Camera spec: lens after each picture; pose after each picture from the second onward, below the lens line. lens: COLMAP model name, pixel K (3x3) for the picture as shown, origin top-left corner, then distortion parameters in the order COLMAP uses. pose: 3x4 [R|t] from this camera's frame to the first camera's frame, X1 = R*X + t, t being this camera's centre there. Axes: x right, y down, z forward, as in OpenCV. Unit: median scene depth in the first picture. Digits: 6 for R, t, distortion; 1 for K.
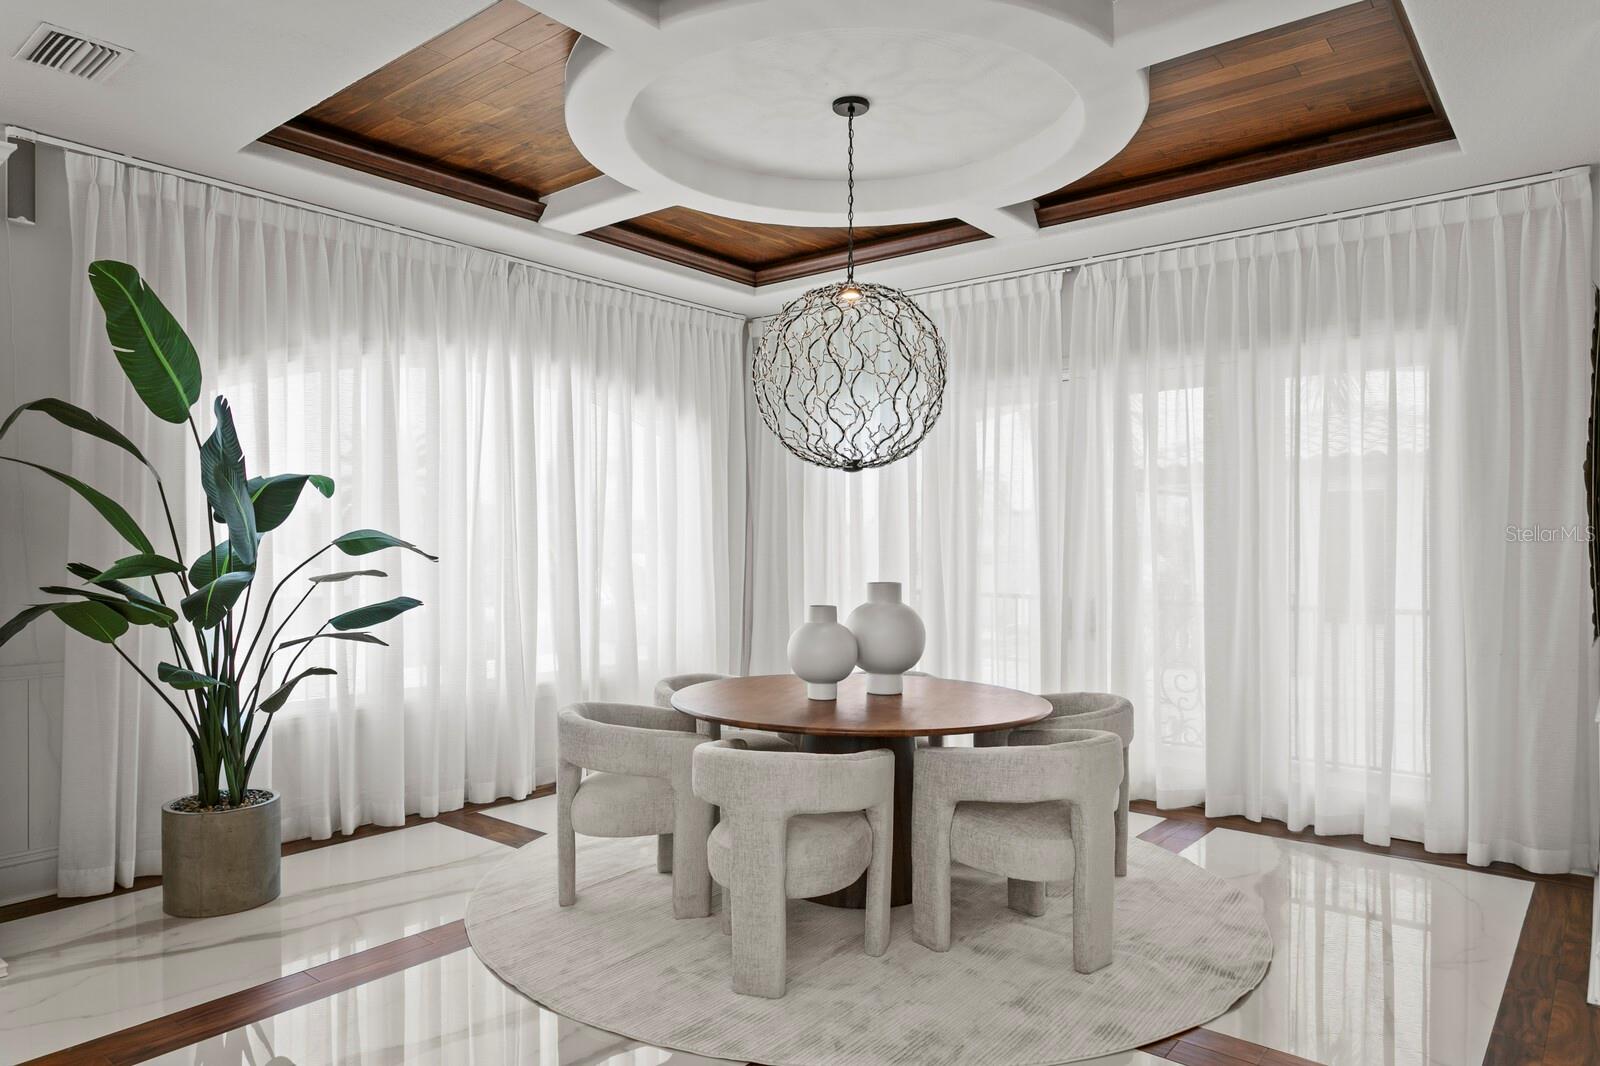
lens RADIAL K [[1032.7, 0, 767.8], [0, 1032.7, 540.4], [0, 0, 1]] dist [-0.006488, -0.000261]
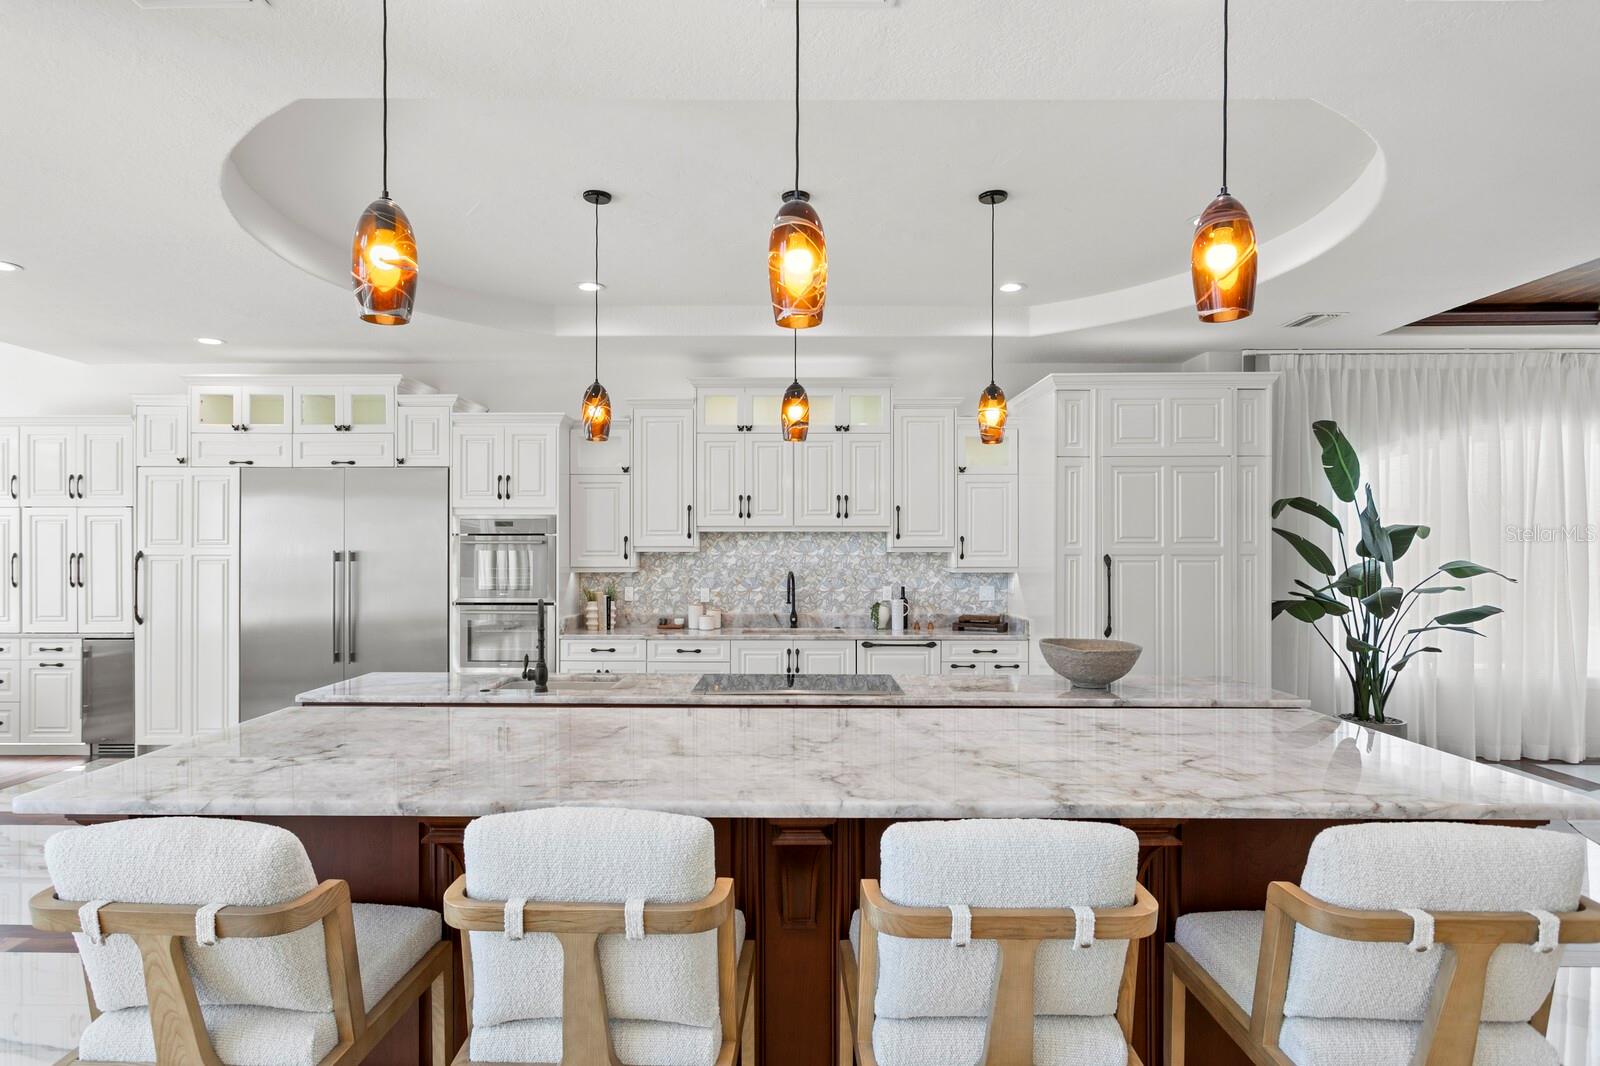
lens RADIAL K [[885.7, 0, 770.8], [0, 885.7, 545.3], [0, 0, 1]] dist [0.004978, 0.001326]
pose [[0.637604, 0.001290, -0.770363, -0.022744], [0.000602, 0.999997, 0.002172, -0.036056], [0.770364, -0.001848, 0.637601, -0.627551]]
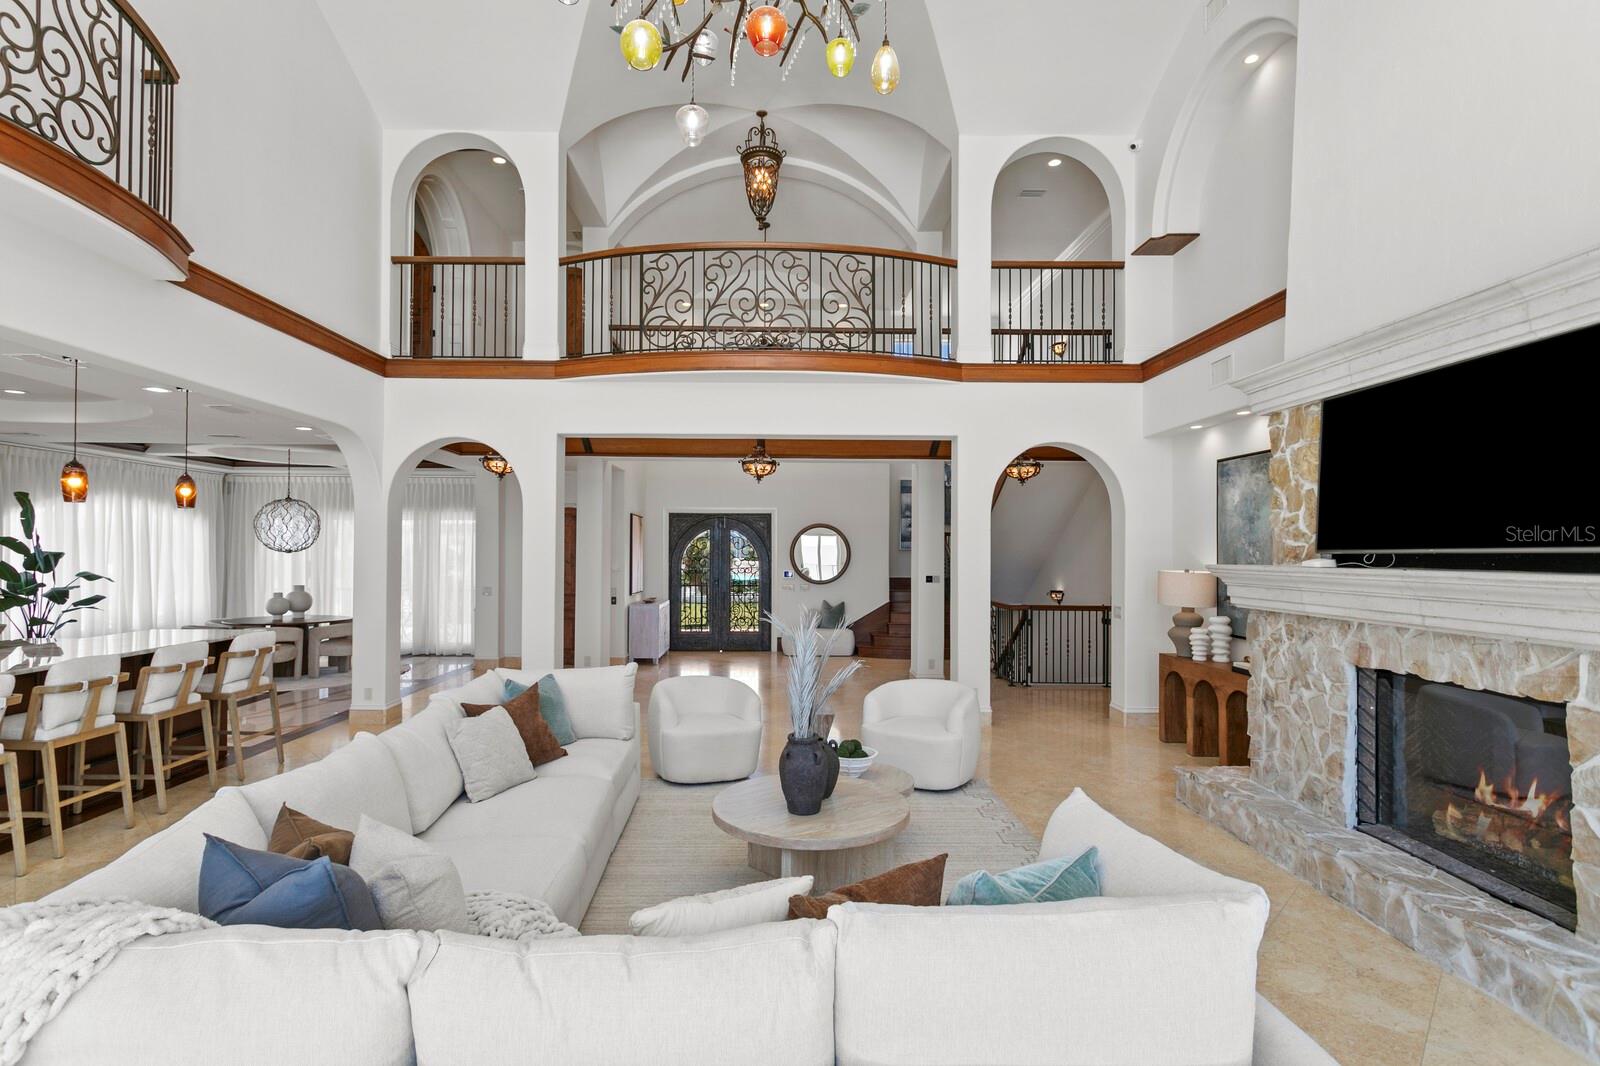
lens RADIAL K [[751.0, 0, 771.4], [0, 751.0, 541.0], [0, 0, 1]] dist [-0.007032, 0.004022]
pose [[0.764666, 0.010939, 0.644334, -0.267728], [-0.005238, 0.999928, -0.010760, -0.080121], [-0.644405, 0.004853, 0.764669, -1.755261]]
